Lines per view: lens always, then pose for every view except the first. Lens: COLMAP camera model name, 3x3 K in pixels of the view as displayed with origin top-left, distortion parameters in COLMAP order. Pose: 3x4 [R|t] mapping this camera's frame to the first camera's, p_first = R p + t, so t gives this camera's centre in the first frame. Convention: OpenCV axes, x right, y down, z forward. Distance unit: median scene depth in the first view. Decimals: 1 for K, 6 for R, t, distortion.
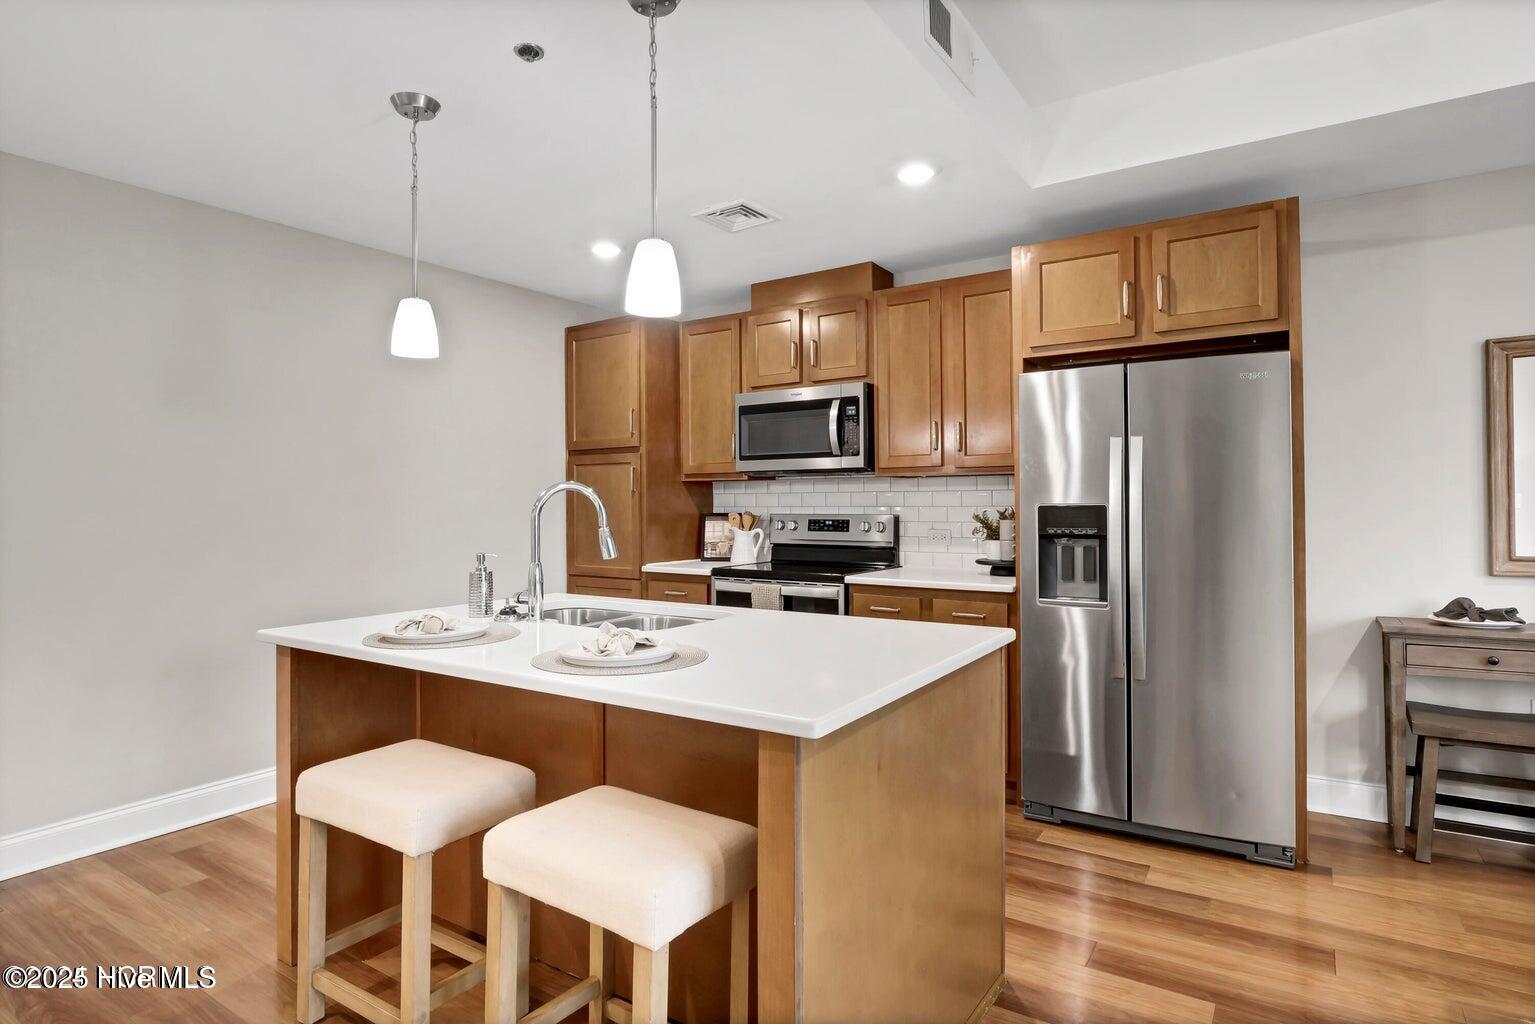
lens RADIAL K [[815.1, 0, 760.6], [0, 815.1, 506.6], [0, 0, 1]] dist [-0.005497, -0.001723]
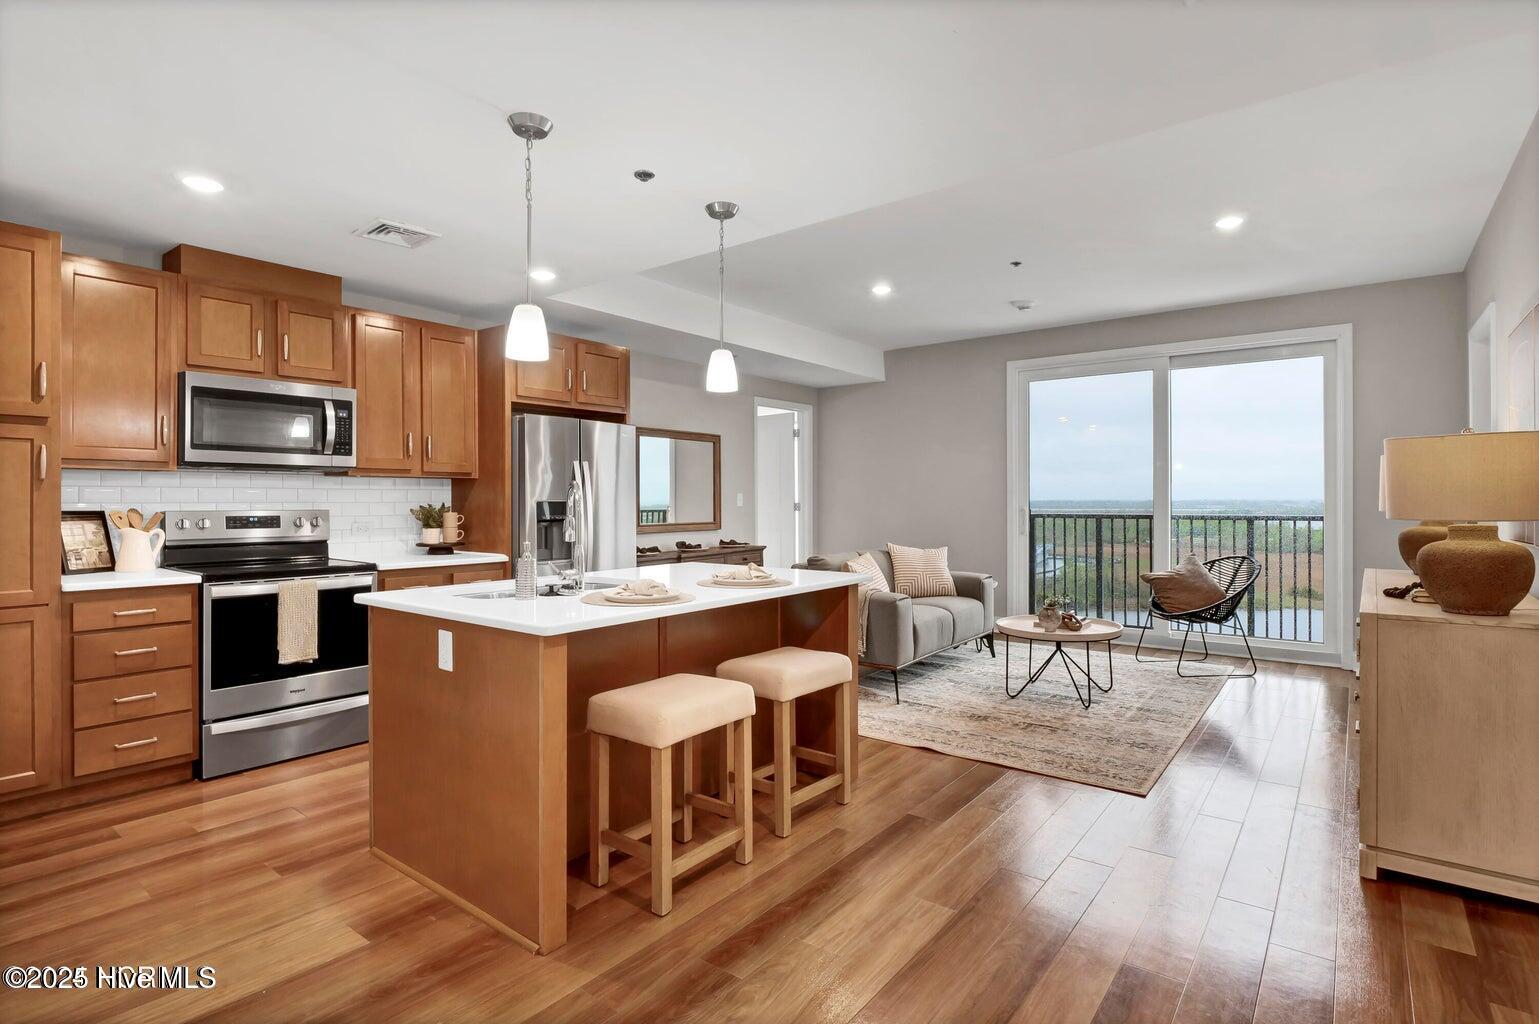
lens RADIAL K [[757.1, 0, 758.7], [0, 757.1, 499.9], [0, 0, 1]] dist [-0.011649, -0.002066]
pose [[0.085041, 0.004497, 0.996367, -0.833613], [0.002305, 0.999986, -0.004710, 0.002877], [-0.996375, 0.002697, 0.085030, 0.365705]]
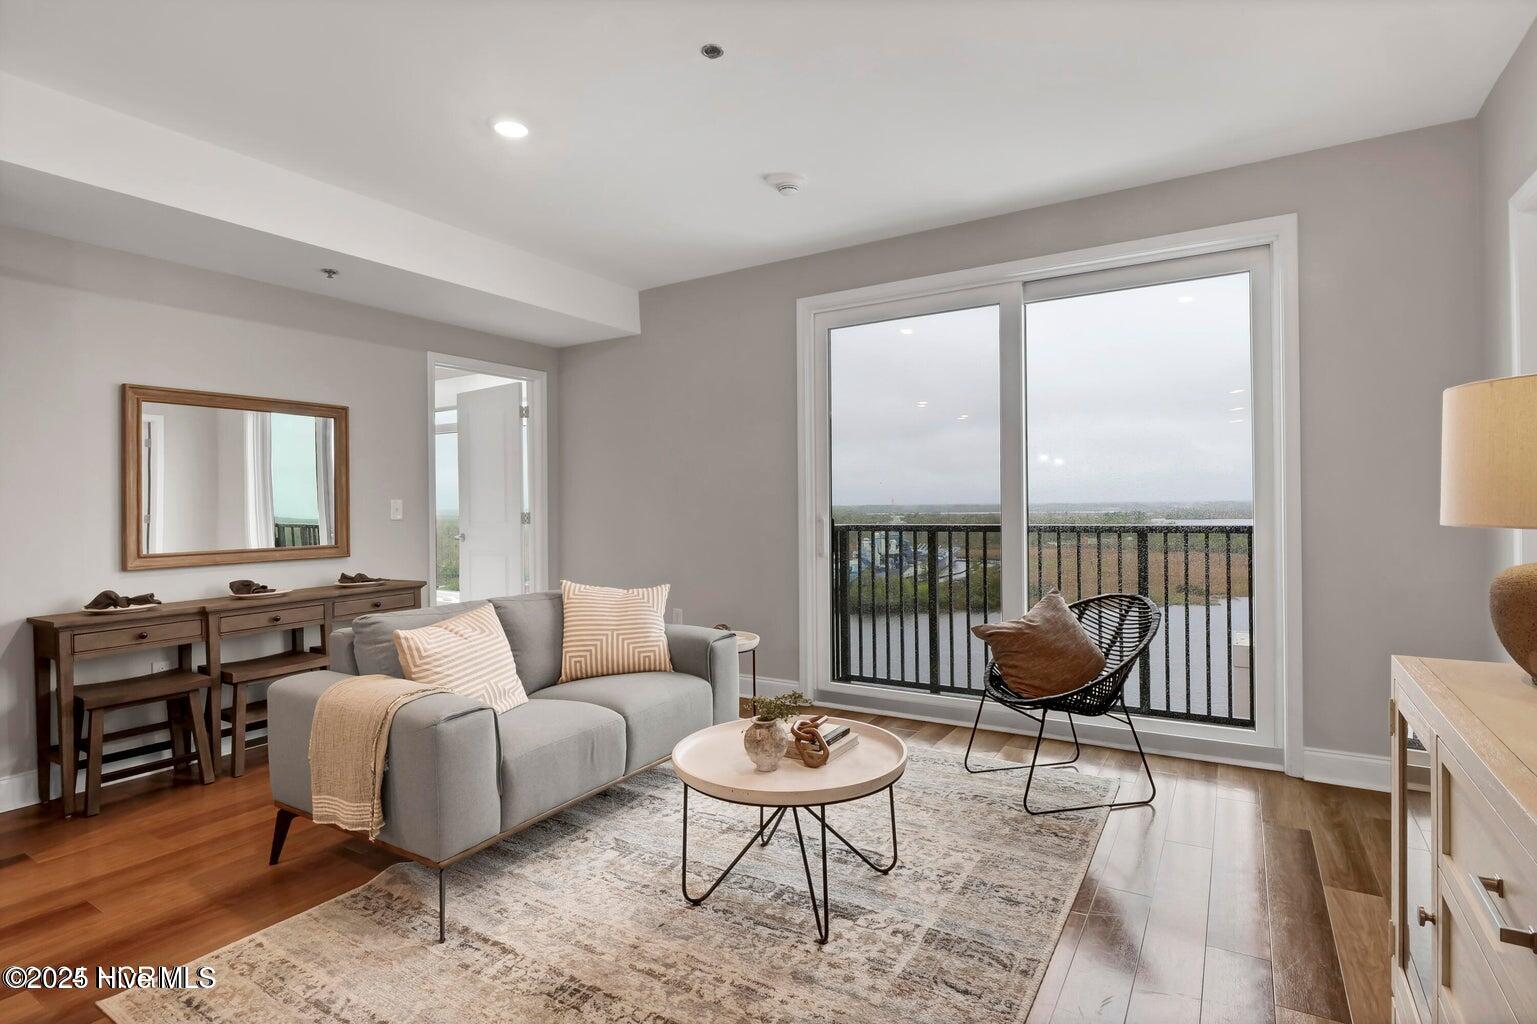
lens RADIAL K [[756.1, 0, 753.4], [0, 756.1, 507.7], [0, 0, 1]] dist [-0.011649, -0.002066]
pose [[-0.018448, 0.001731, 0.999828, -0.209043], [0.012234, 0.999924, -0.001506, 0.000402], [-0.999755, 0.012204, -0.018468, 0.032697]]
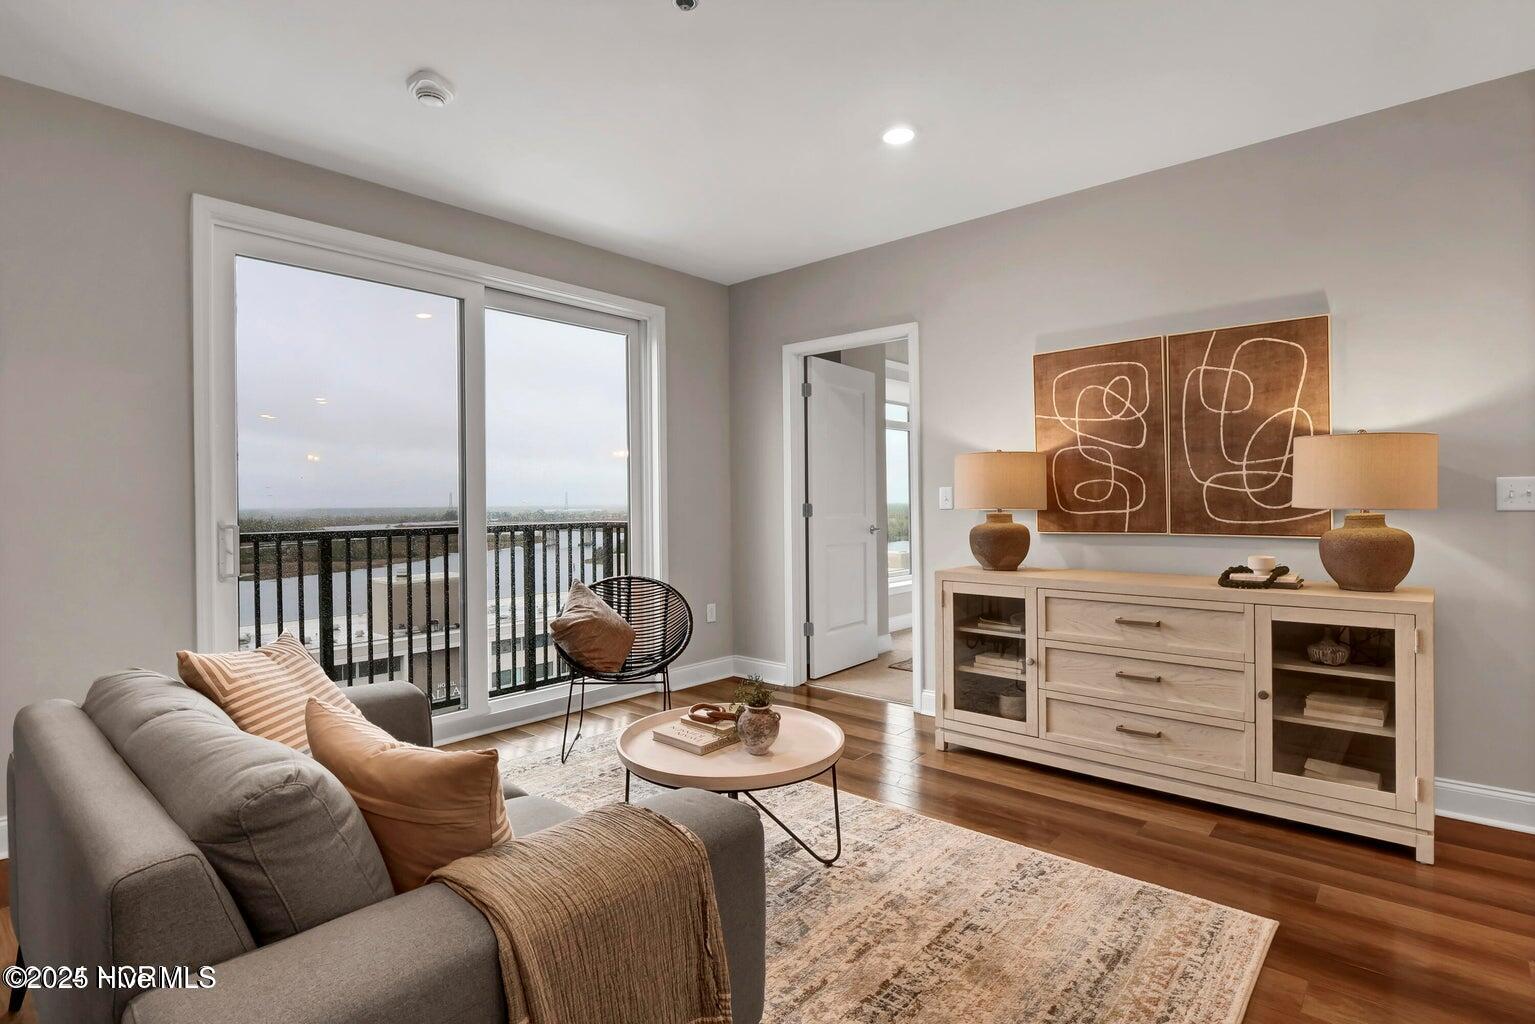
lens RADIAL K [[755.1, 0, 760.5], [0, 755.1, 506.2], [0, 0, 1]] dist [-0.011649, -0.002066]
pose [[-0.989411, 0.013943, 0.144472, 0.286472], [0.014610, 0.999887, 0.003552, 0.002098], [-0.144406, 0.005625, -0.989503, 0.614739]]
